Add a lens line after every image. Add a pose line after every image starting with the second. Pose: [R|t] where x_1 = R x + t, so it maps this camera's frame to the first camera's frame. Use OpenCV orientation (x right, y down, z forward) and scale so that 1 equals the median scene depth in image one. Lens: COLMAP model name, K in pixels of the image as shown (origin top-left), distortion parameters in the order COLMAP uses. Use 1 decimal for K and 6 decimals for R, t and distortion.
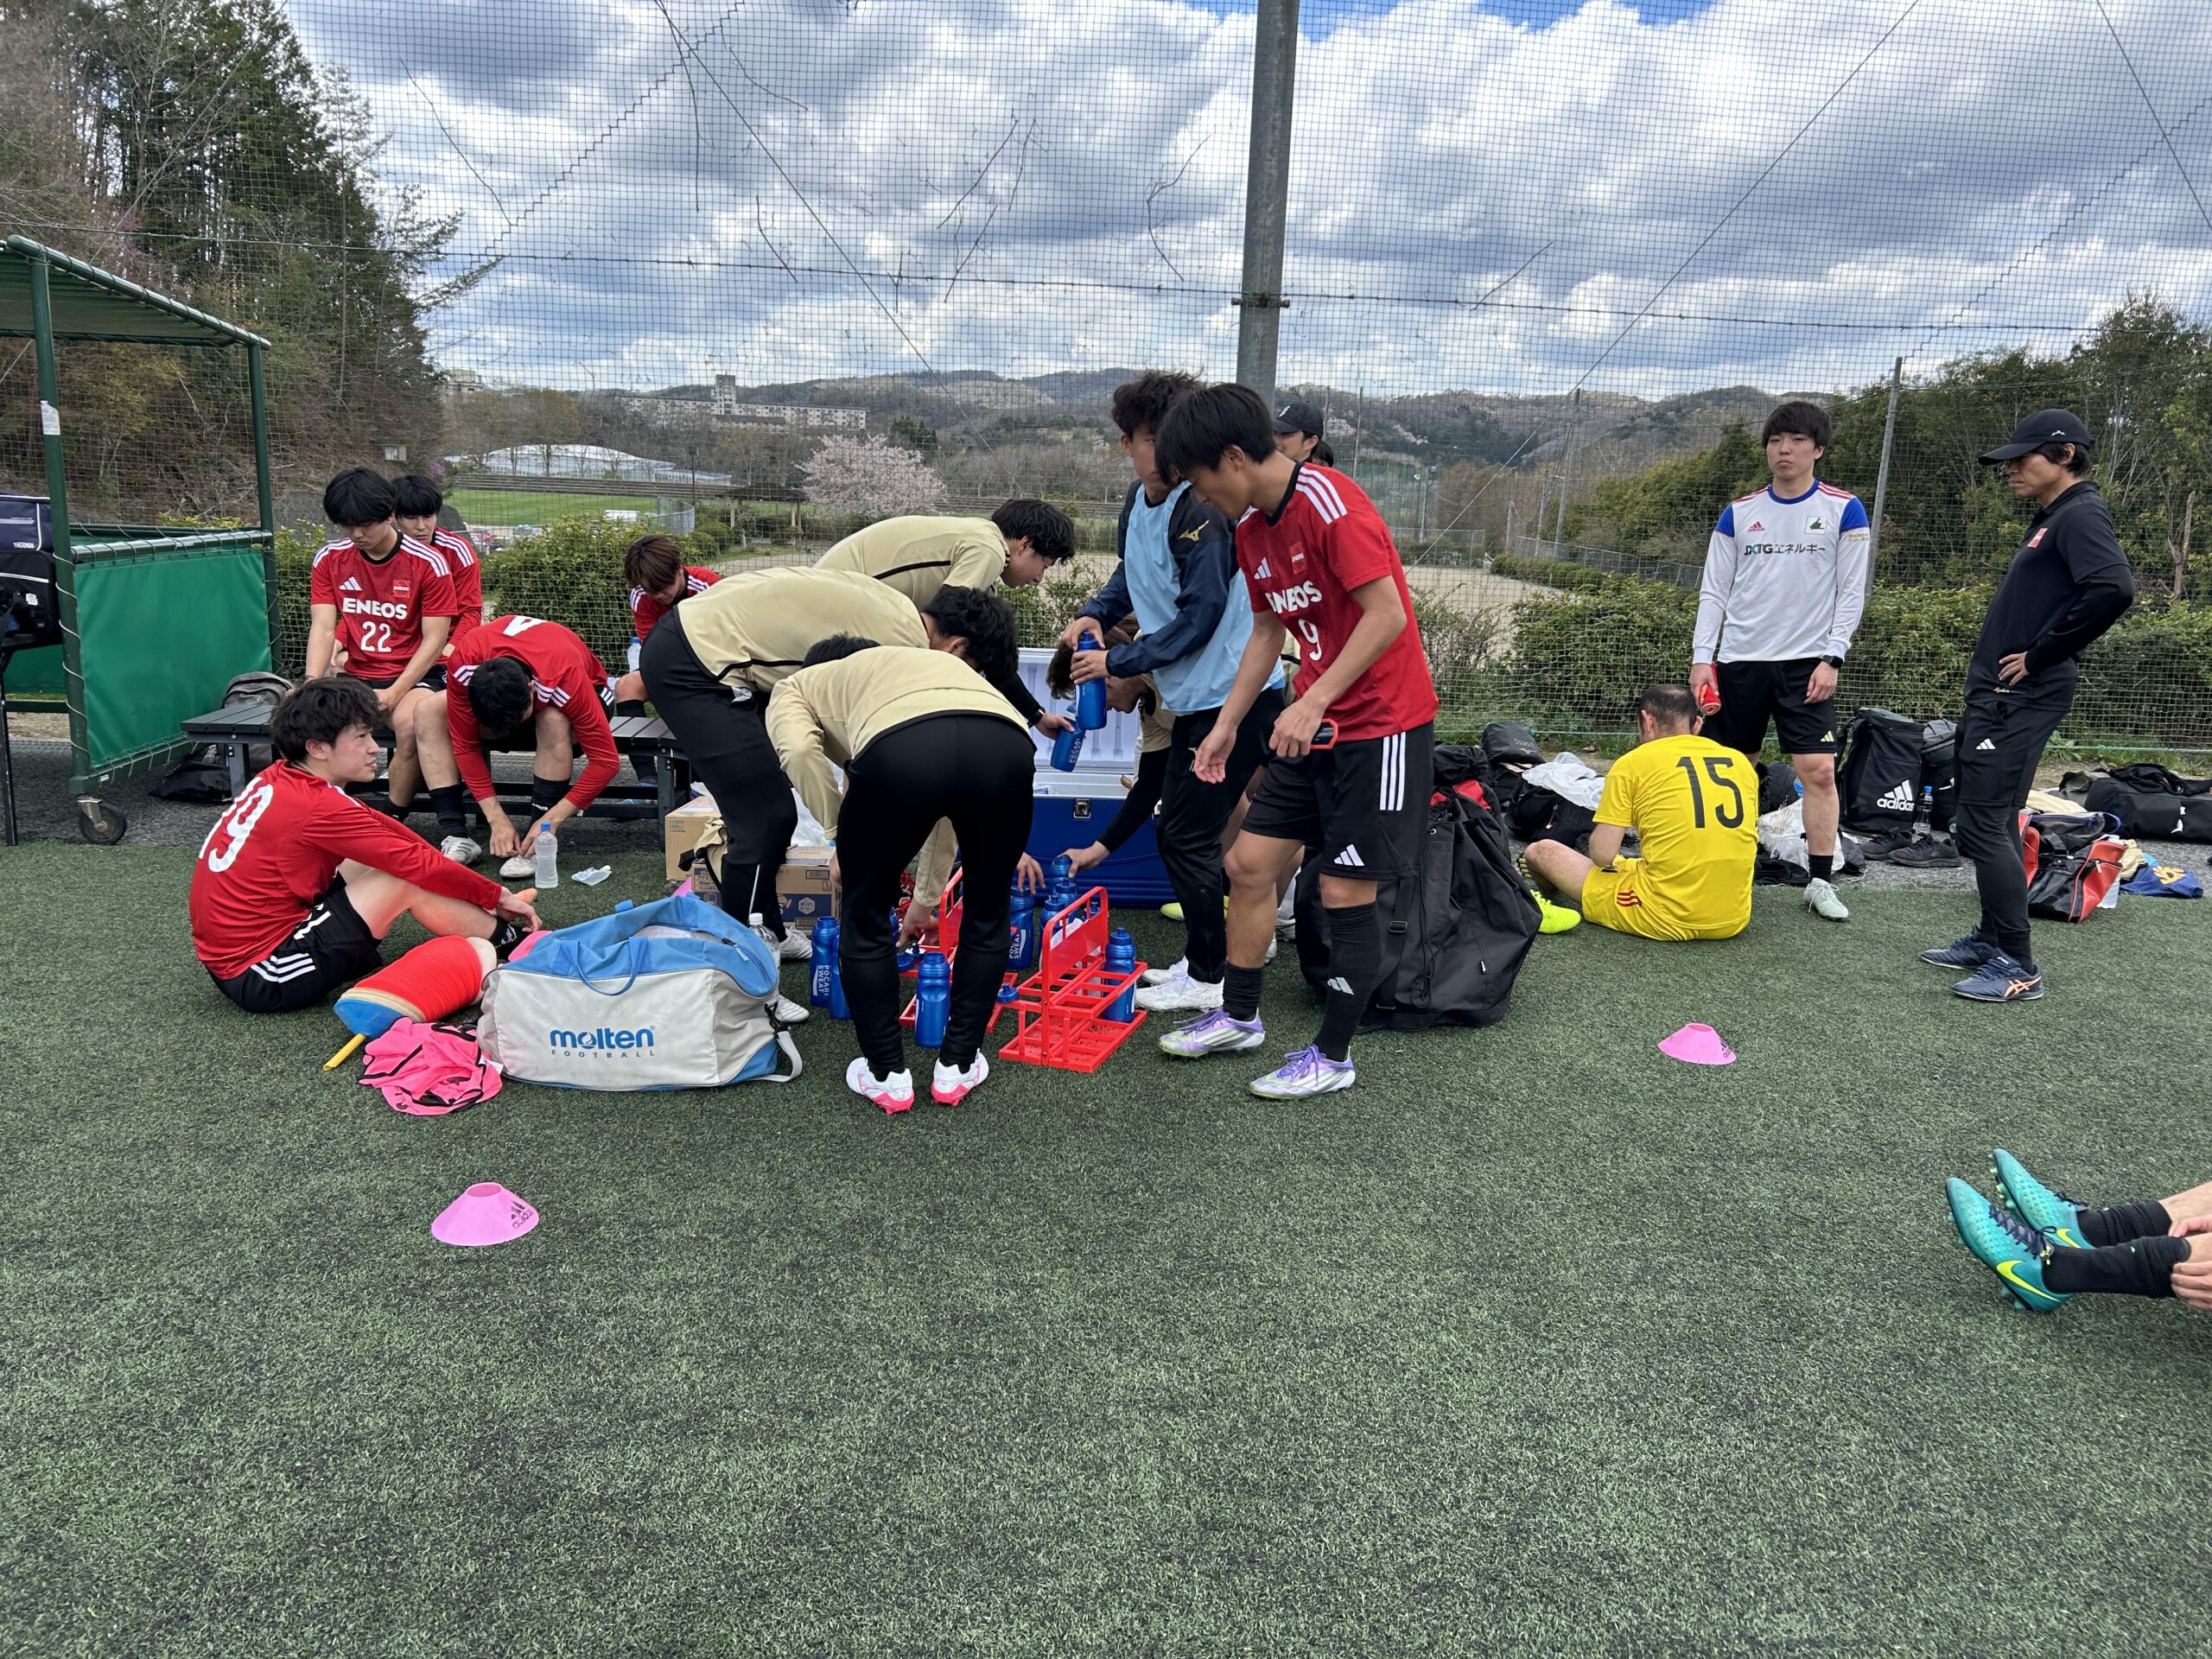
lens RADIAL K [[1683.4, 0, 1122.9], [0, 1683.4, 816.1], [0, 0, 1]] dist [0.045526, -0.047036]
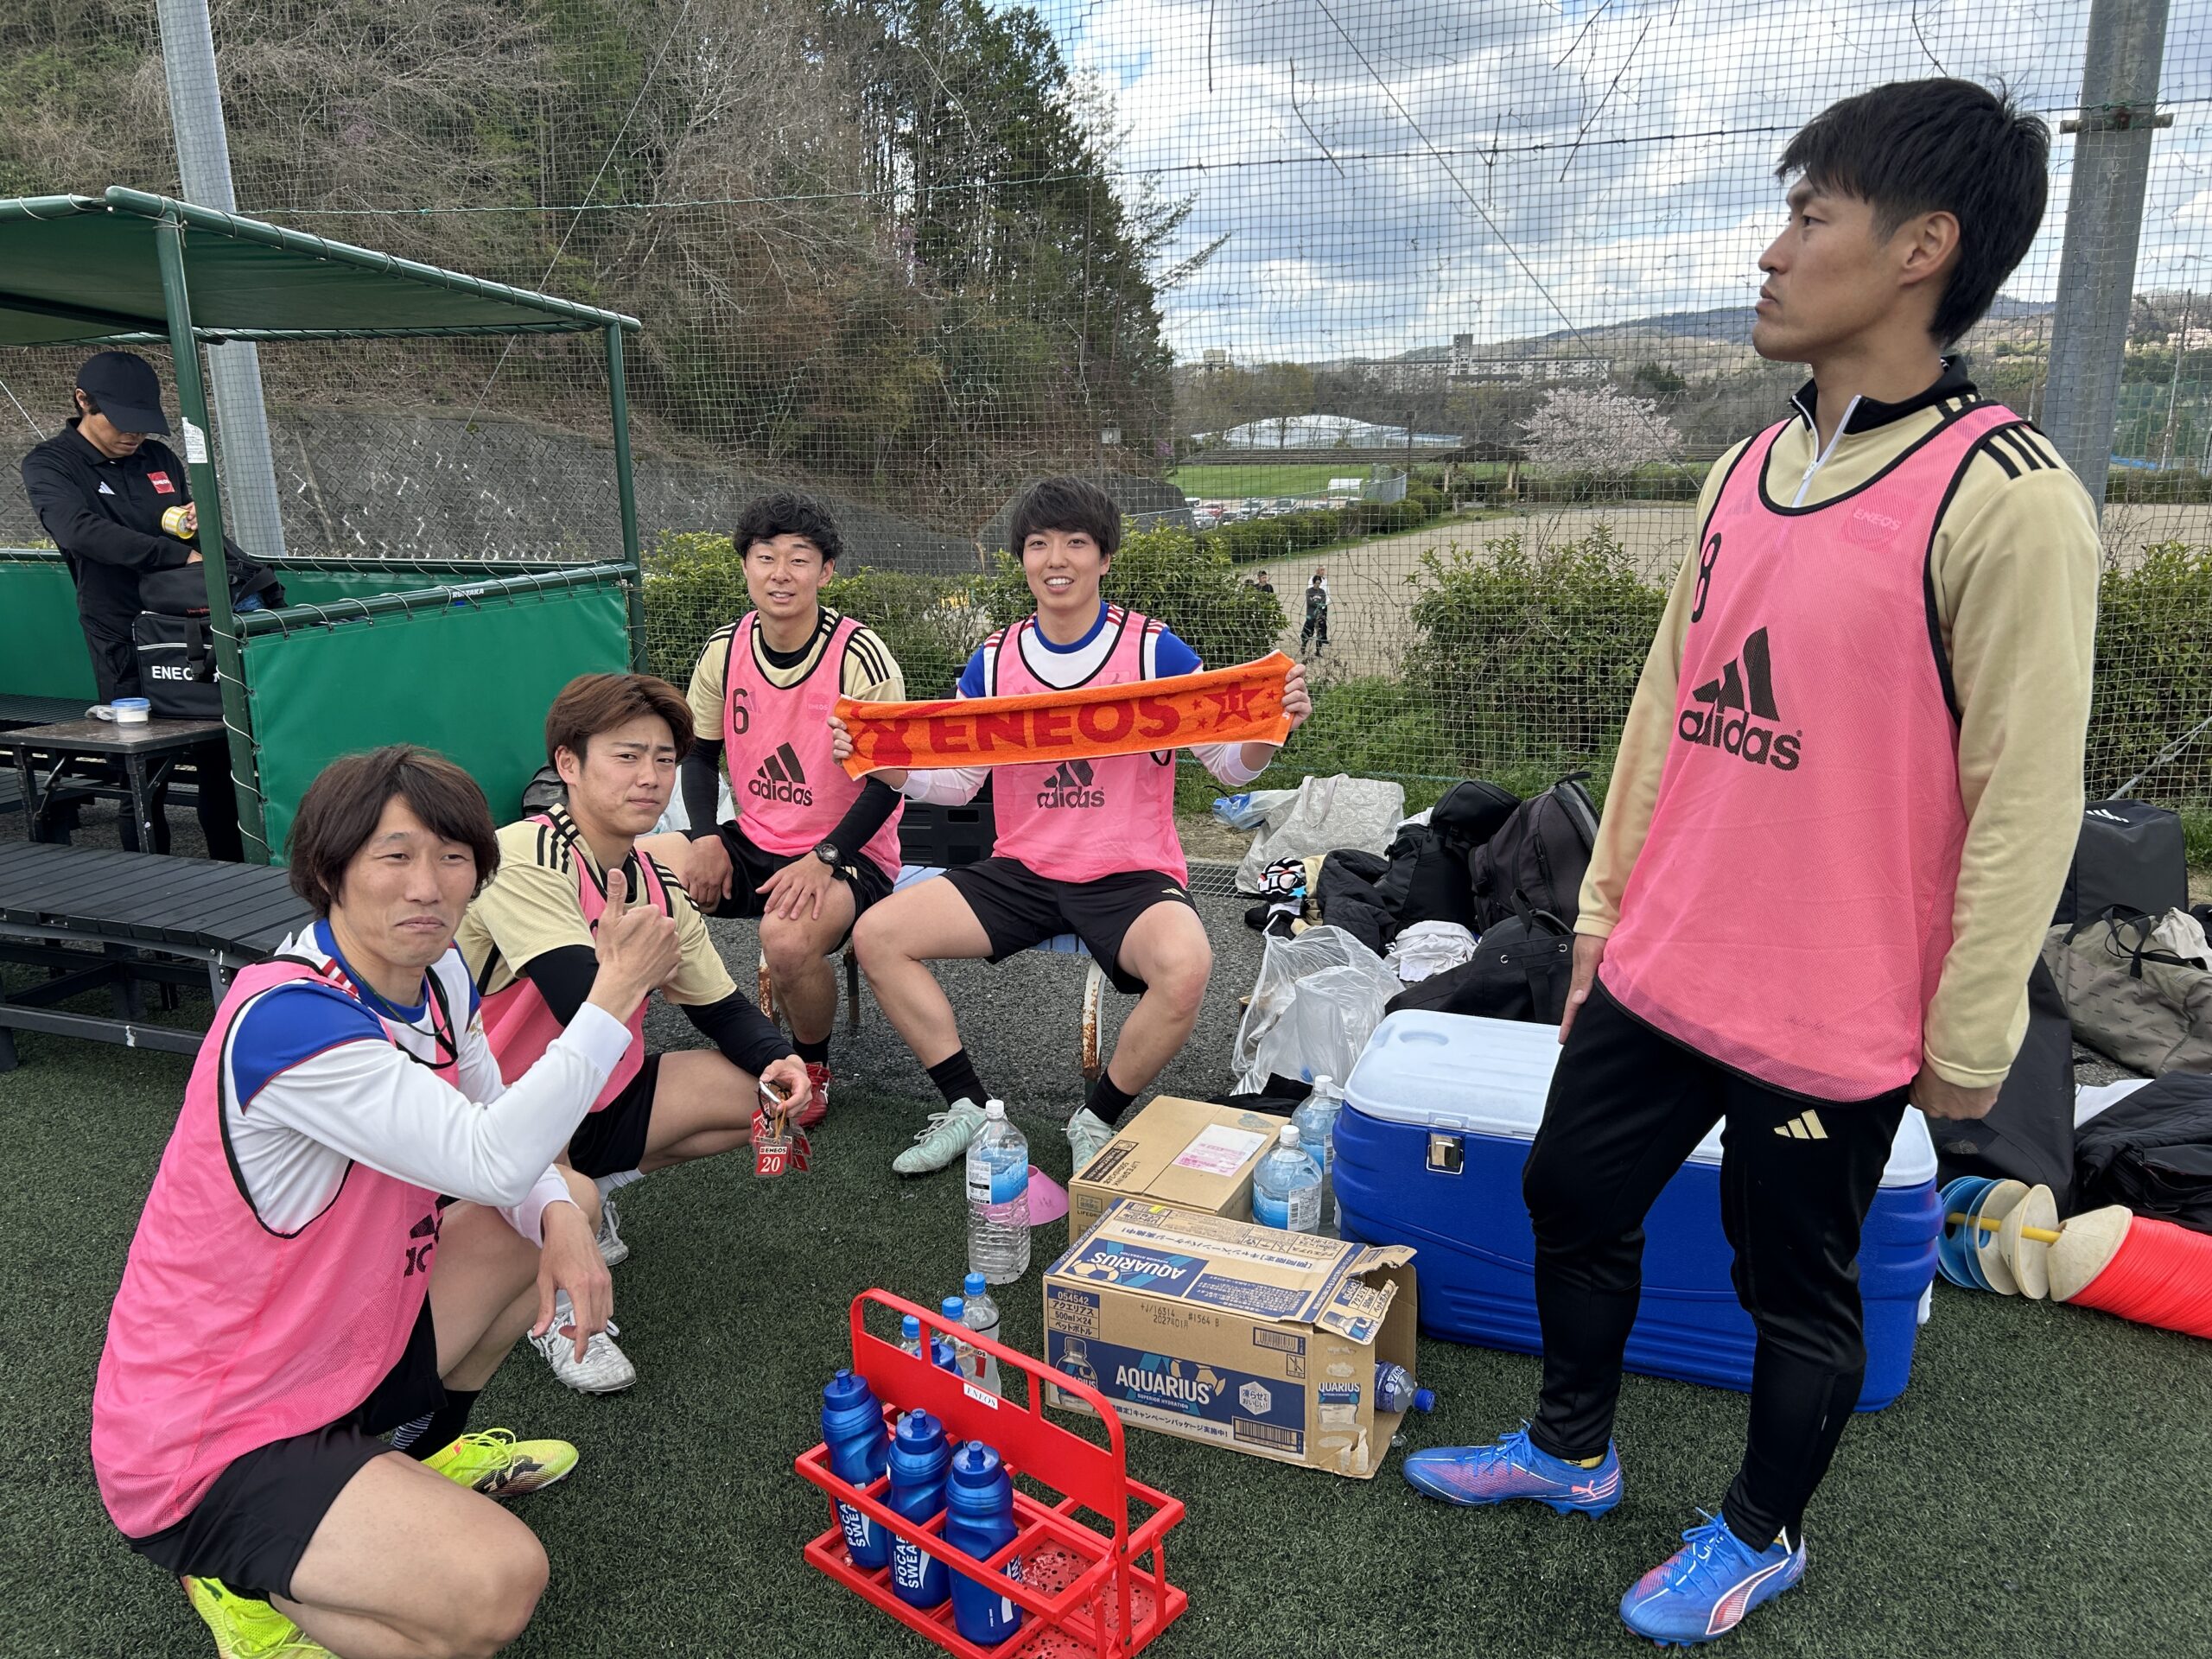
lens RADIAL K [[1683.4, 0, 1122.9], [0, 1683.4, 816.1], [0, 0, 1]] dist [0.045526, -0.047036]
pose [[0.911076, 0.041329, -0.410161, 0.003567], [-0.031787, 0.999043, 0.030057, -0.010587], [0.411011, -0.014347, 0.911518, 0.049032]]
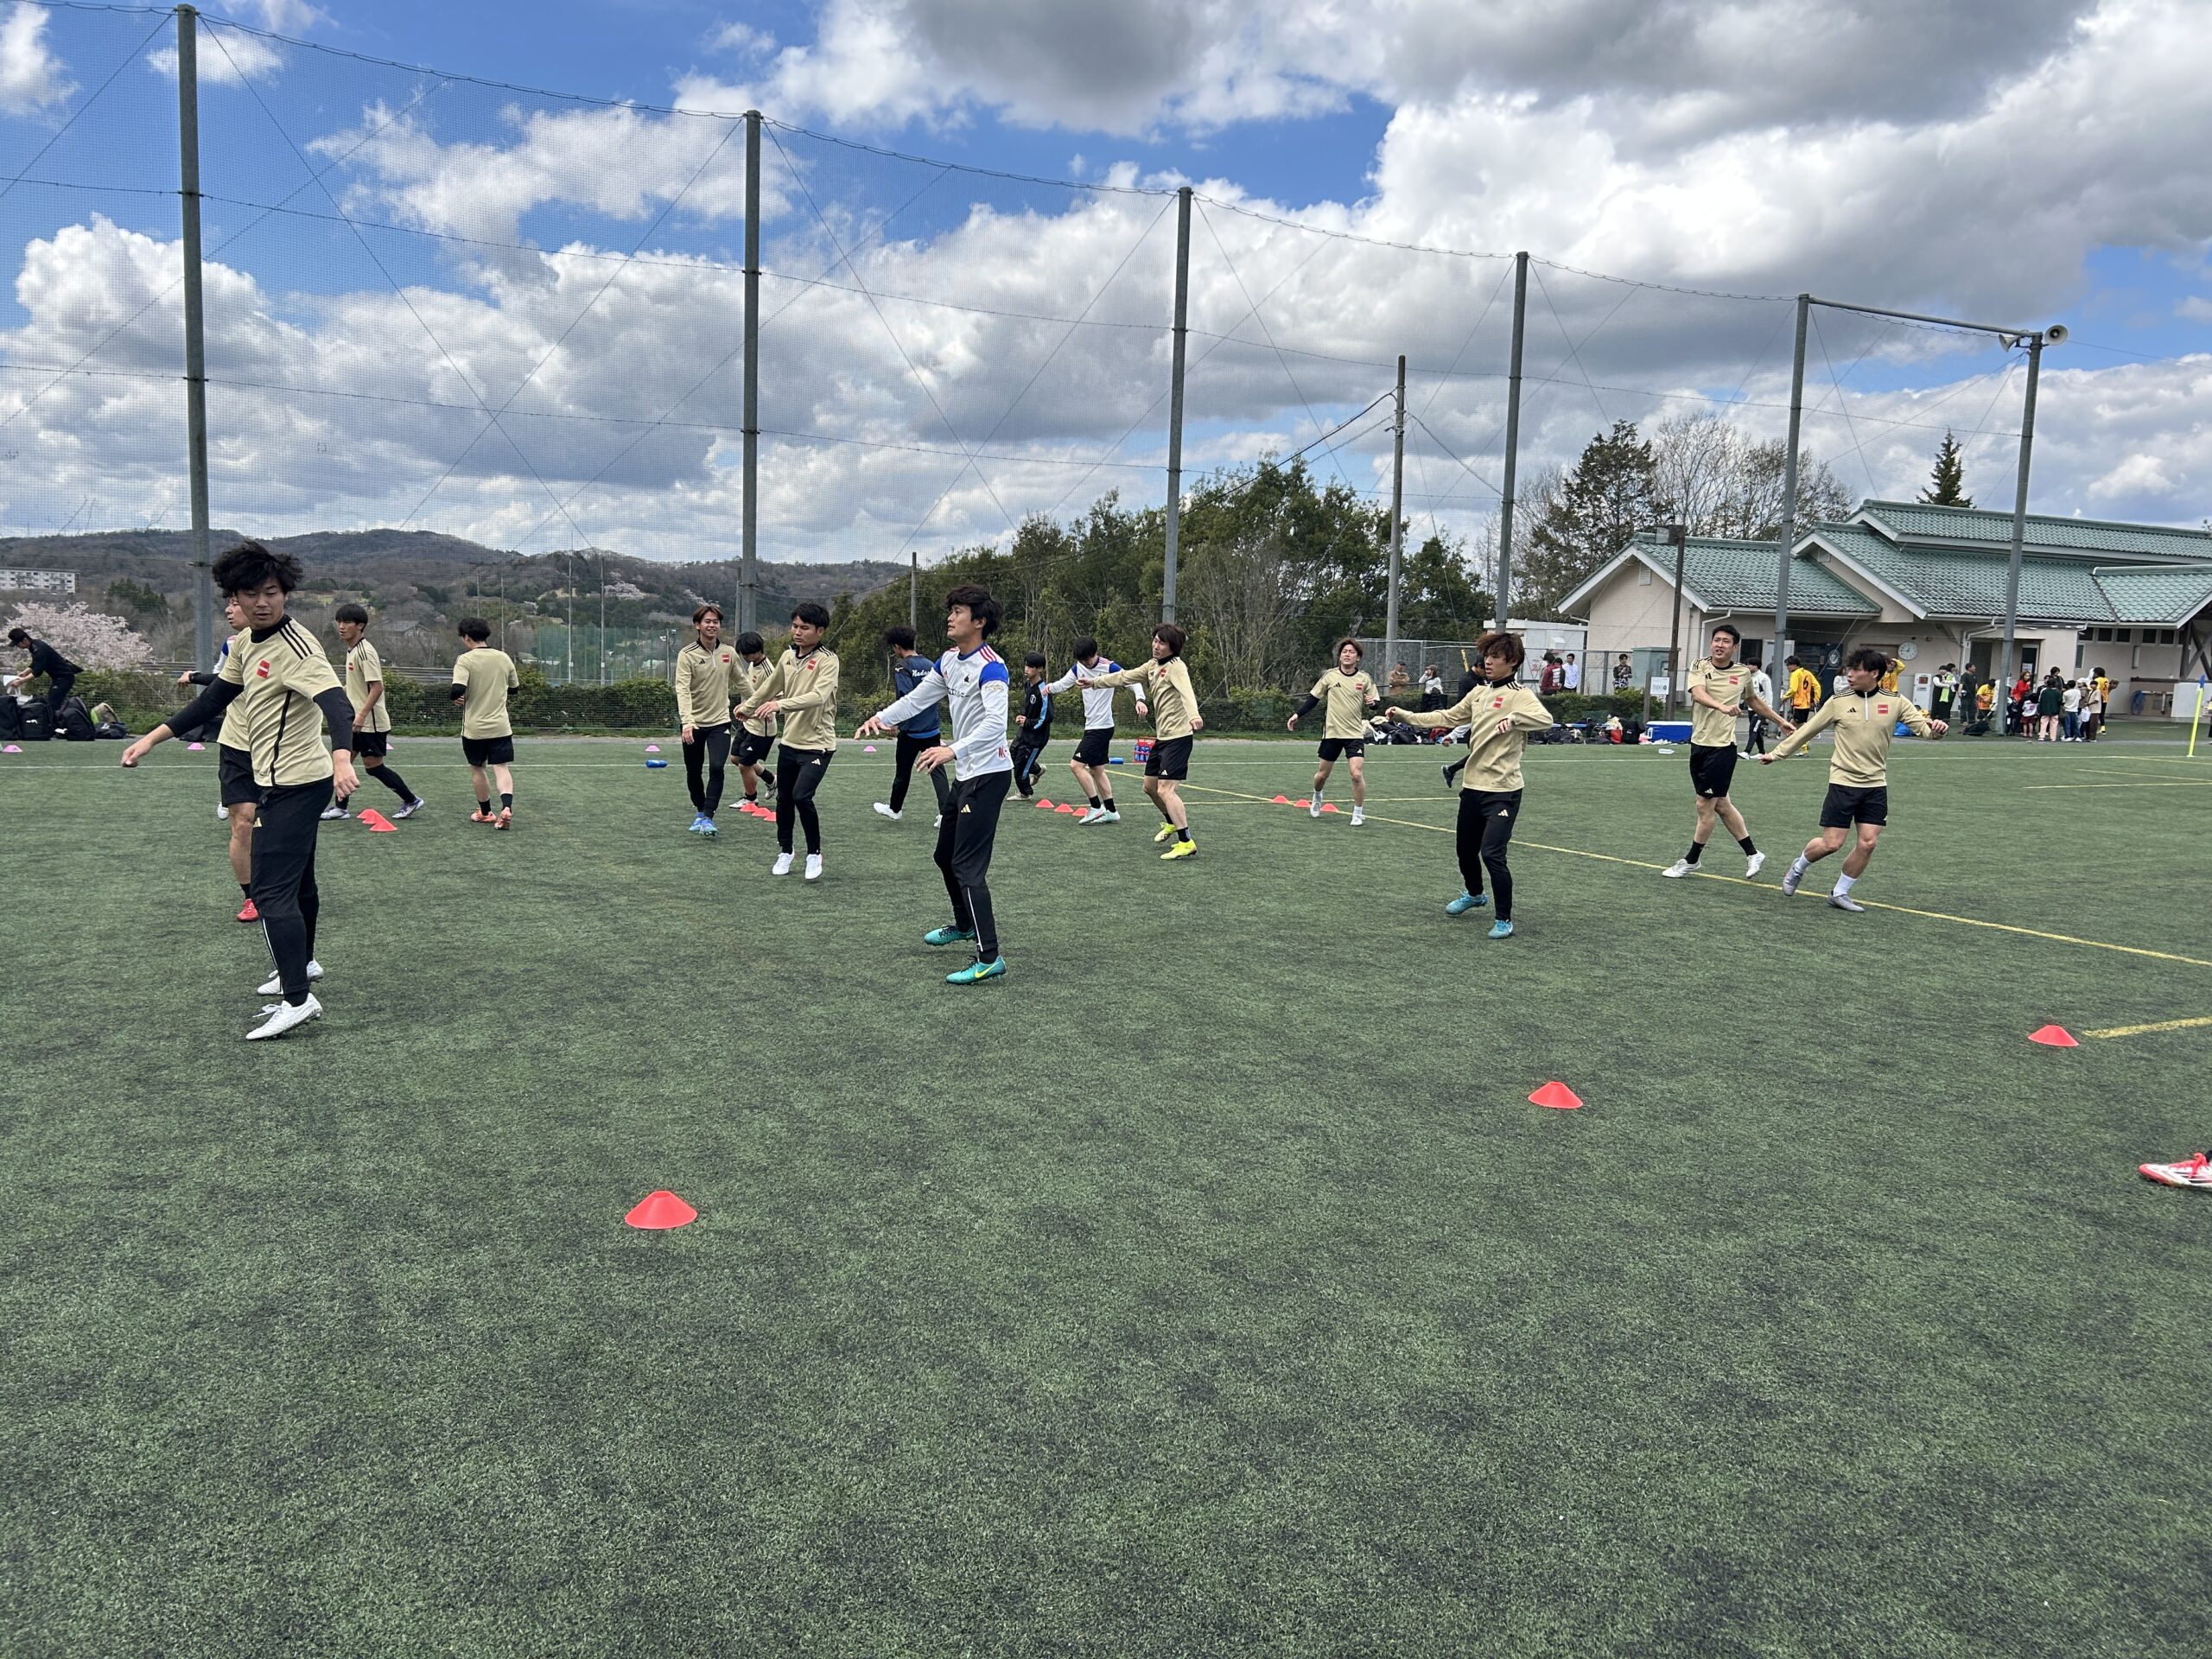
lens RADIAL K [[1683.4, 0, 1122.9], [0, 1683.4, 816.1], [0, 0, 1]] dist [0.045526, -0.047036]
pose [[0.921622, -0.051209, 0.384696, 0.042854], [0.087030, 0.993281, -0.076280, 0.044997], [-0.378205, 0.103781, 0.919886, -0.212494]]
